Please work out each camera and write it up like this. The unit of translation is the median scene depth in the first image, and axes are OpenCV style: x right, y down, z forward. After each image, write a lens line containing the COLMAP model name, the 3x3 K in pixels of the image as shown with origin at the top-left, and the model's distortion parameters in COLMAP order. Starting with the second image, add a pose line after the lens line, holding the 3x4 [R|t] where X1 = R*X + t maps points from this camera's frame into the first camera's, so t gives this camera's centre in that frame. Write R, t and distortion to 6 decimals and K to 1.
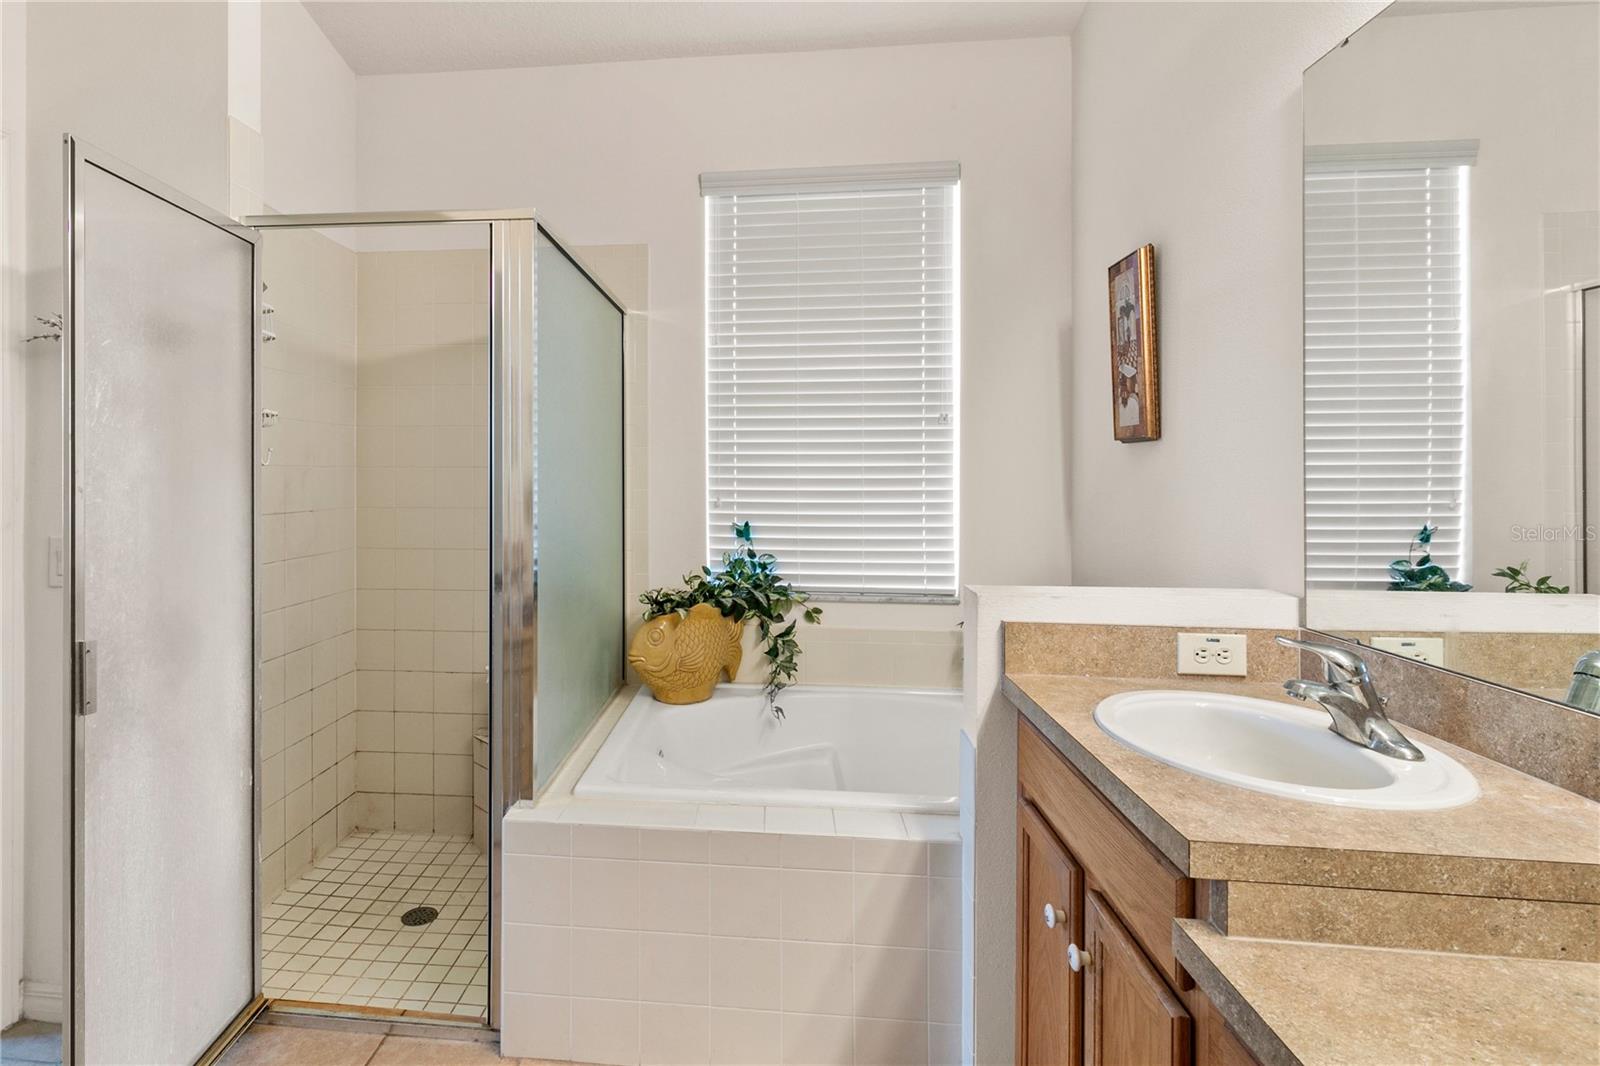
lens RADIAL K [[728.5, 0, 799.3], [0, 728.5, 473.8], [0, 0, 1]] dist [0.000935, -0.000746]
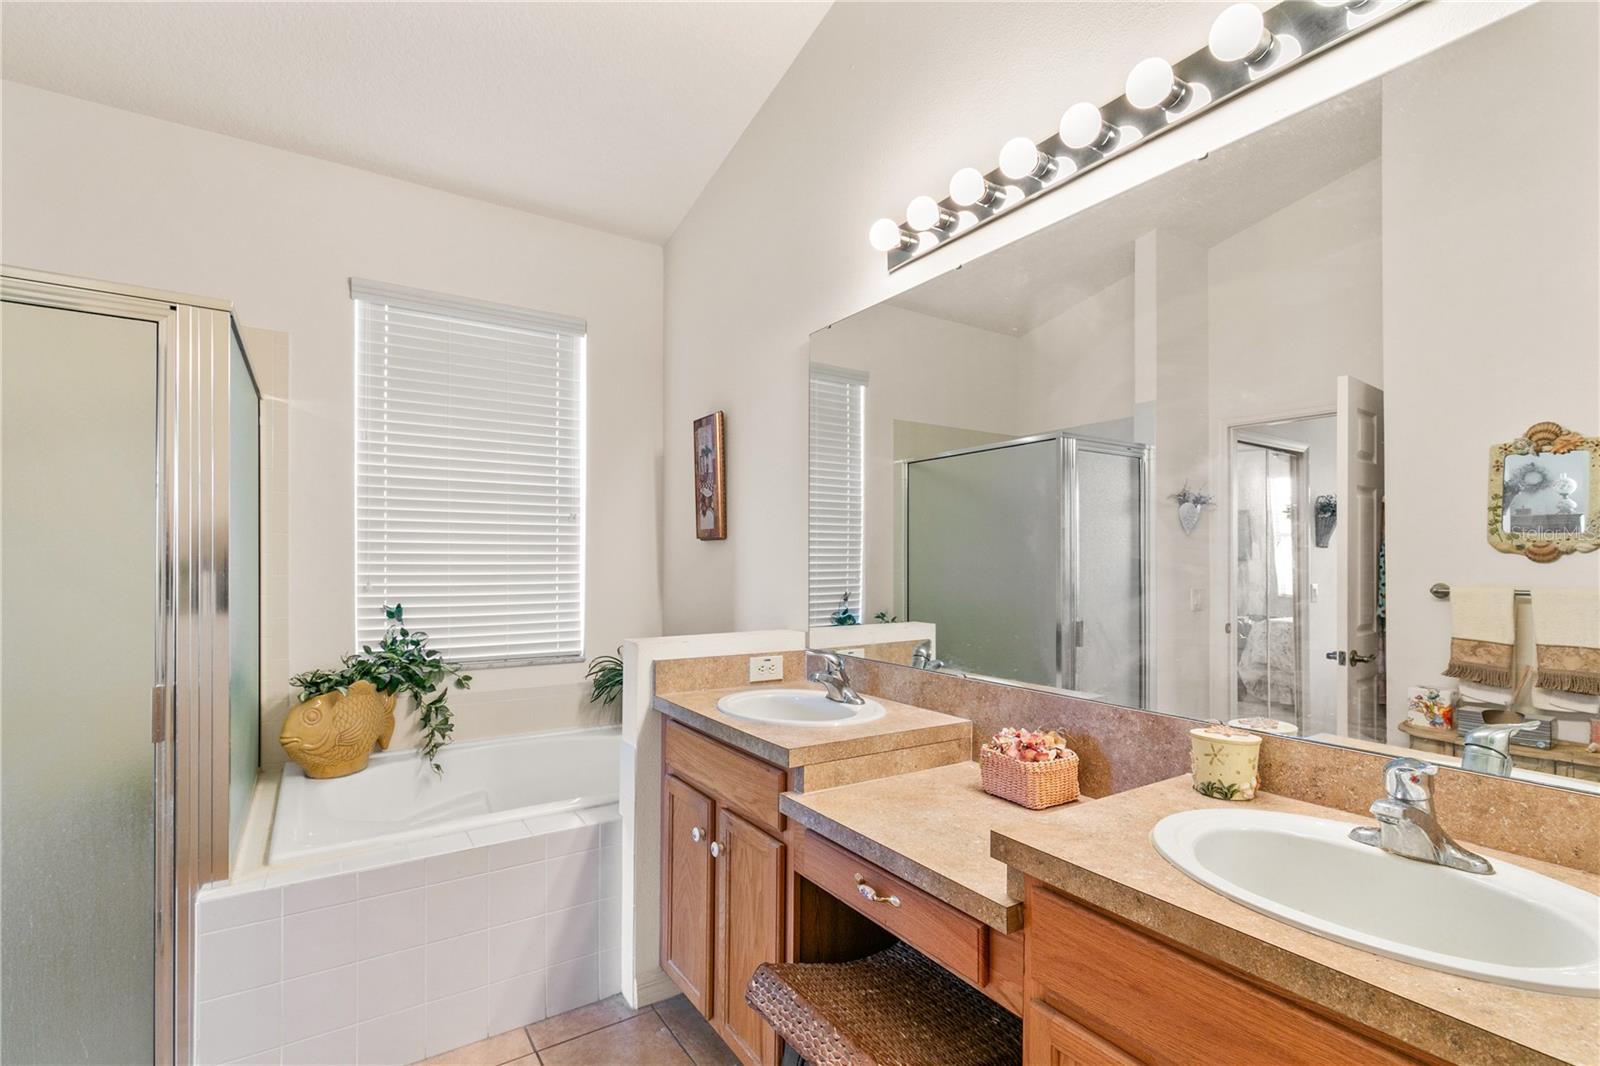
lens RADIAL K [[724.6, 0, 798.6], [0, 724.6, 565.5], [0, 0, 1]] dist [0.002099, 0.000028]
pose [[0.765237, -0.001901, 0.643746, -0.327580], [-0.003568, 0.999968, 0.007194, -0.002358], [-0.643739, -0.007802, 0.765205, -0.236836]]
